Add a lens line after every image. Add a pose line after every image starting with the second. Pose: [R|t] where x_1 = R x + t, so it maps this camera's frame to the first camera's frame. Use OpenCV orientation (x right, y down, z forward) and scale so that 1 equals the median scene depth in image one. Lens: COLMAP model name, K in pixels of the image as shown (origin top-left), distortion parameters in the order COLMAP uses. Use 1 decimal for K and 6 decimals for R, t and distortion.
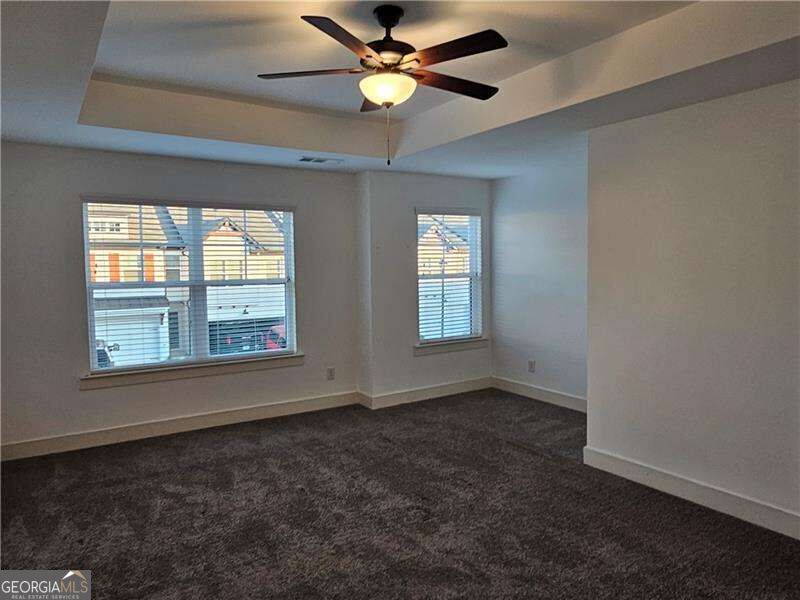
lens RADIAL K [[547.6, 0, 395.0], [0, 547.6, 297.2], [0, 0, 1]] dist [-0.009404, -0.000440]
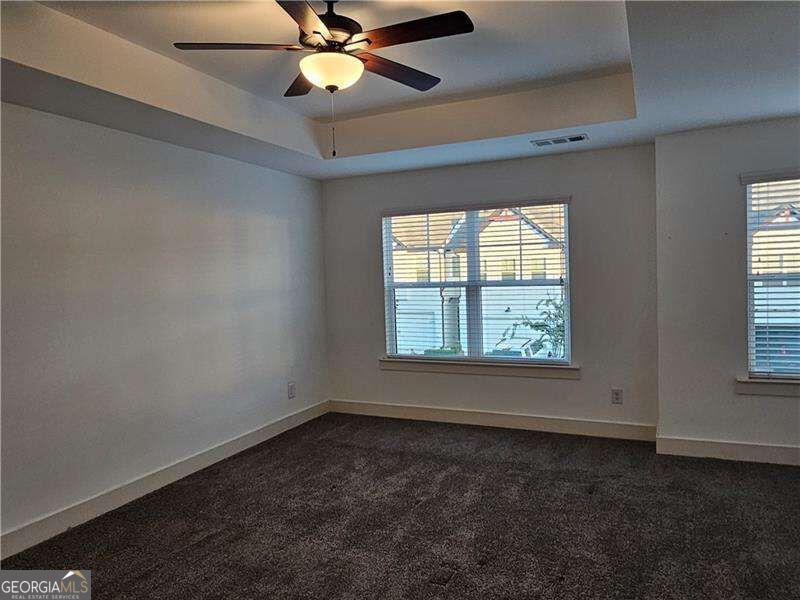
lens RADIAL K [[547.6, 0, 395.0], [0, 547.6, 297.2], [0, 0, 1]] dist [-0.009404, -0.000440]
pose [[0.537489, 0.033969, -0.842586, 0.471998], [-0.022991, 0.999407, 0.025626, -0.025085], [0.842957, 0.005598, 0.537951, 0.346744]]
